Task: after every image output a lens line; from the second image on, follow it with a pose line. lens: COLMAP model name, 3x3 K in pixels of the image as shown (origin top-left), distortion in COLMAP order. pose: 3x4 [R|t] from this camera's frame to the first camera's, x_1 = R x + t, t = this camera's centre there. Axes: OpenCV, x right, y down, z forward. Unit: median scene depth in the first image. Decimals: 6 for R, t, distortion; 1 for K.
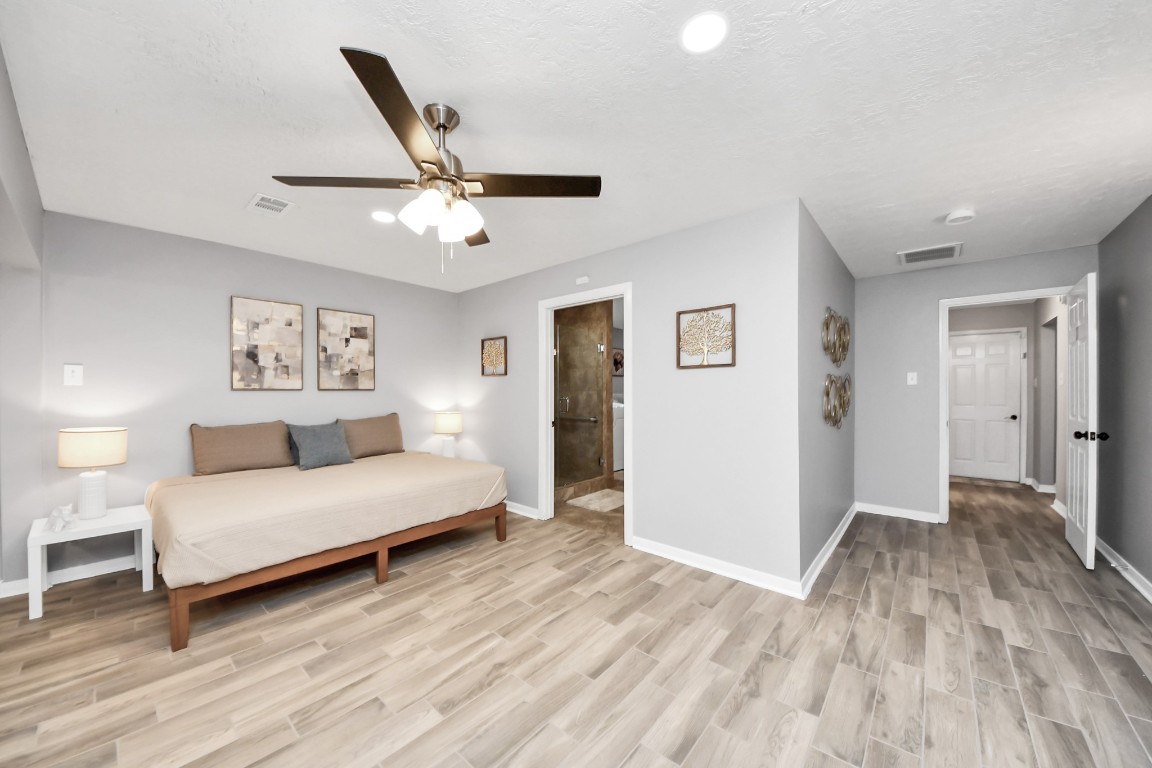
lens RADIAL K [[415.4, 0, 576.0], [0, 415.4, 388.3], [0, 0, 1]] dist [-0.002261, -0.000201]
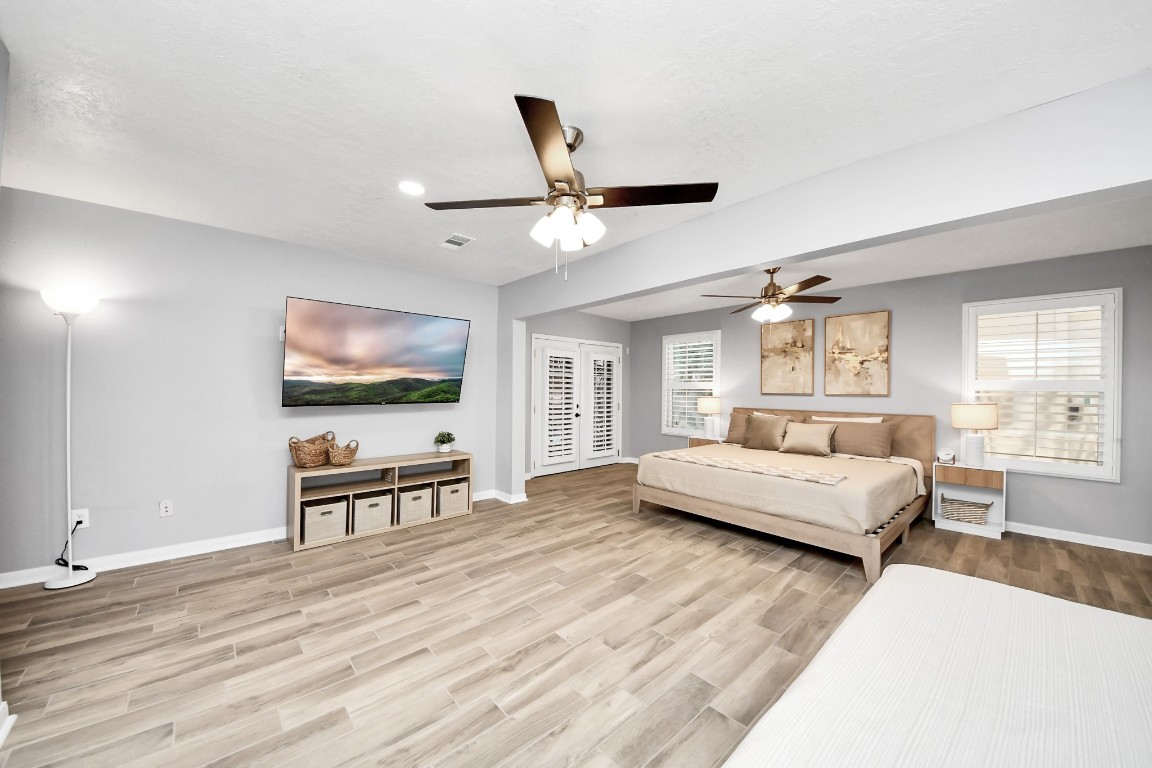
lens RADIAL K [[415.4, 0, 576.0], [0, 415.4, 388.3], [0, 0, 1]] dist [-0.002261, -0.000201]
pose [[-0.991984, -0.008017, 0.126106, -0.472812], [-0.008079, 0.999967, 0.000014, 0.011242], [-0.126102, -0.001005, -0.992017, 1.996263]]
